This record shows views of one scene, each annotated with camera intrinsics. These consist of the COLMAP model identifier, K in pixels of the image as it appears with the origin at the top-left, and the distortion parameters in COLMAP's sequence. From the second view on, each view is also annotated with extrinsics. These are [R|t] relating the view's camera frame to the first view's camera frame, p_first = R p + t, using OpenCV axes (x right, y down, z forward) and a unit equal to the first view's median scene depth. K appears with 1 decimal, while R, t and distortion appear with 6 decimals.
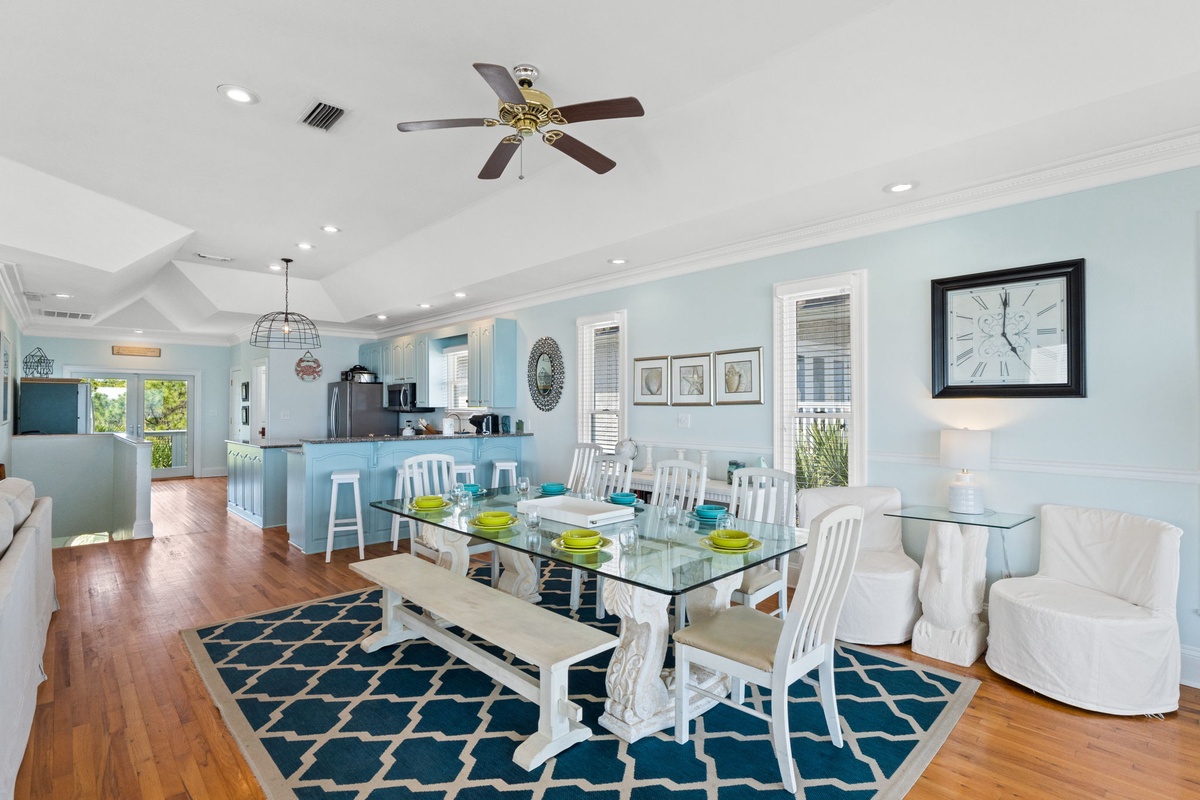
lens RADIAL K [[574.2, 0, 601.9], [0, 574.2, 400.4], [0, 0, 1]] dist [-0.000489, -0.000072]
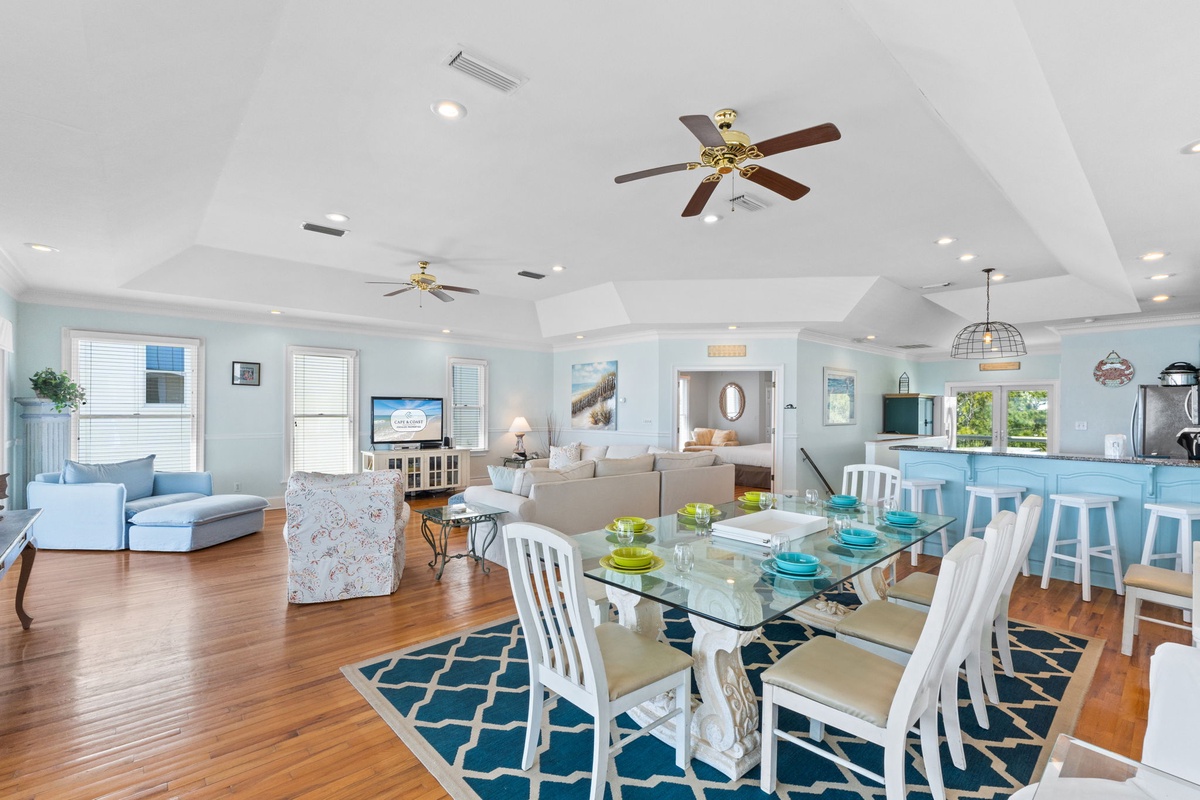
lens RADIAL K [[516.7, 0, 601.9], [0, 516.7, 405.9], [0, 0, 1]] dist [-0.002015, -0.000311]
pose [[-0.010357, -0.007142, -0.999921, 0.291223], [0.004631, 0.999963, -0.007190, -0.002103], [0.999936, -0.004705, -0.010323, 0.260483]]
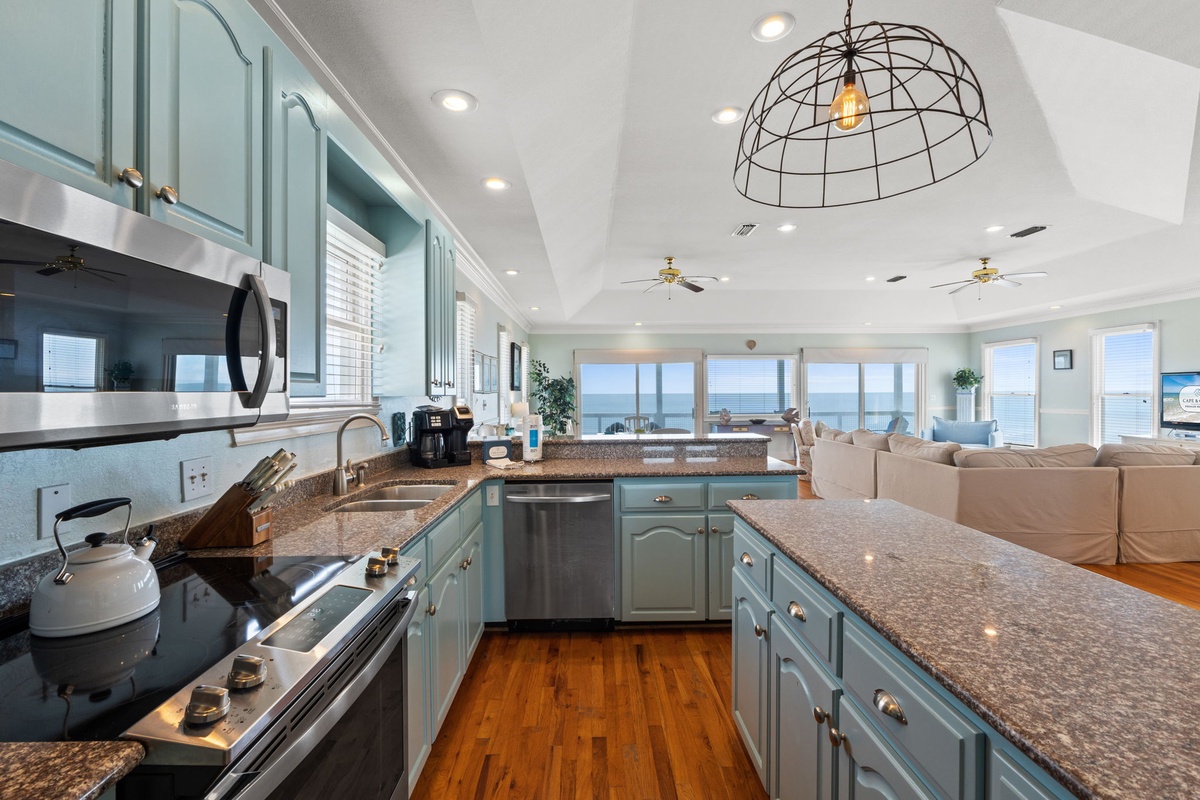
lens RADIAL K [[534.1, 0, 595.7], [0, 534.1, 398.1], [0, 0, 1]] dist [-0.001418, -0.000041]
pose [[-0.737430, 0.003007, 0.675417, -0.546492], [-0.004070, 0.999952, -0.008896, 0.023514], [-0.675412, -0.009309, -0.737382, 1.053581]]
